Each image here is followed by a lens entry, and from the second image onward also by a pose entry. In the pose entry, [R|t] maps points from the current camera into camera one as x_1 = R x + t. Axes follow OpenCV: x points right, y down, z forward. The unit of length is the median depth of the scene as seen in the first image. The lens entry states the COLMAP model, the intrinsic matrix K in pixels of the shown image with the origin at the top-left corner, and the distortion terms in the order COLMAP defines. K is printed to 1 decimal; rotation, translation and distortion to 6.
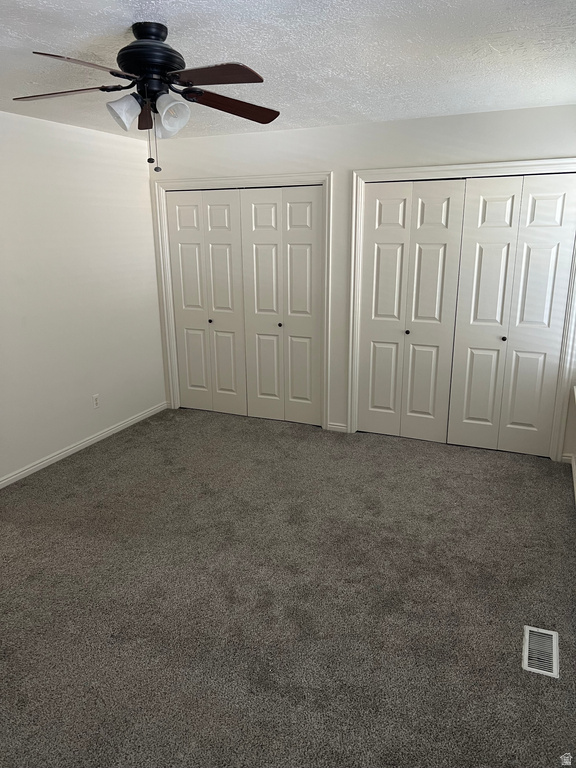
lens RADIAL K [[575.2, 0, 284.5], [0, 575.2, 381.8], [0, 0, 1]] dist [0.084365, -0.111687]
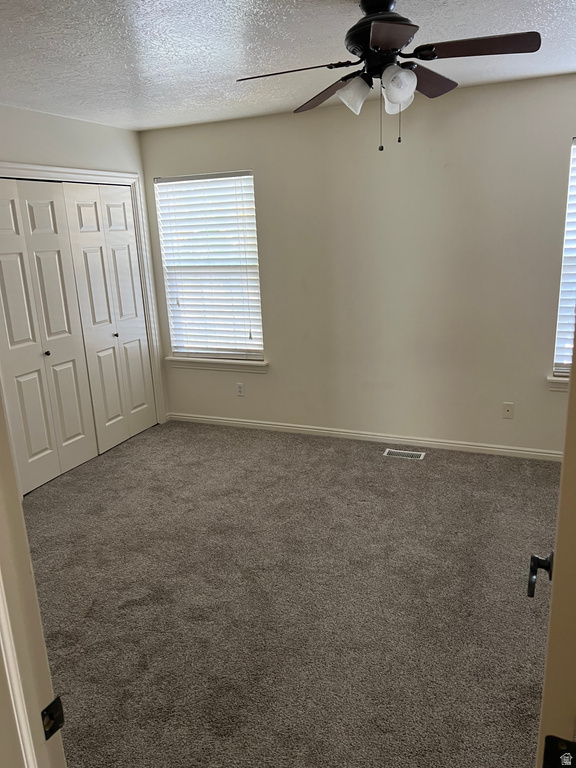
lens RADIAL K [[575.2, 0, 284.5], [0, 575.2, 381.8], [0, 0, 1]] dist [0.084365, -0.111687]
pose [[-0.002818, -0.254354, 0.967107, -0.676955], [0.302450, 0.921600, 0.243267, -0.160138], [-0.953161, 0.293187, 0.074332, 0.643532]]
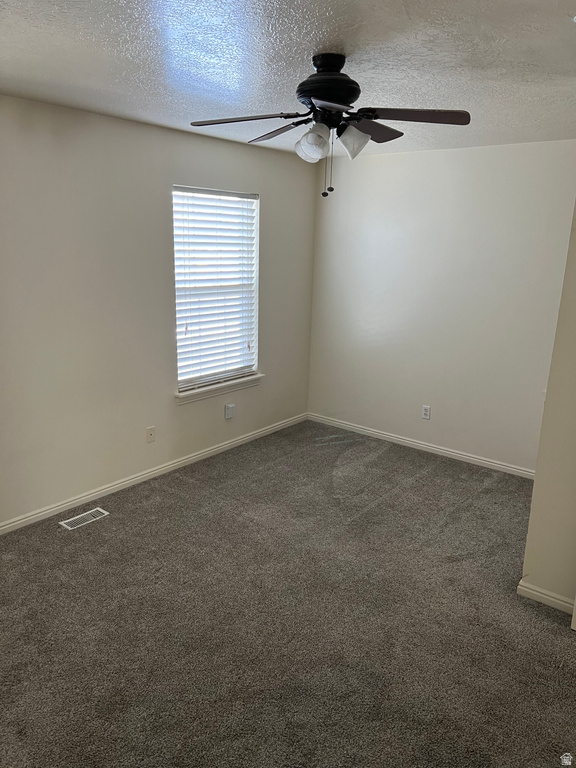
lens RADIAL K [[575.2, 0, 284.5], [0, 575.2, 381.8], [0, 0, 1]] dist [0.084365, -0.111687]
pose [[-0.965787, -0.077110, 0.247606, -0.229453], [0.050840, 0.879950, 0.472338, -0.303797], [-0.254303, 0.468766, -0.845925, 1.106708]]
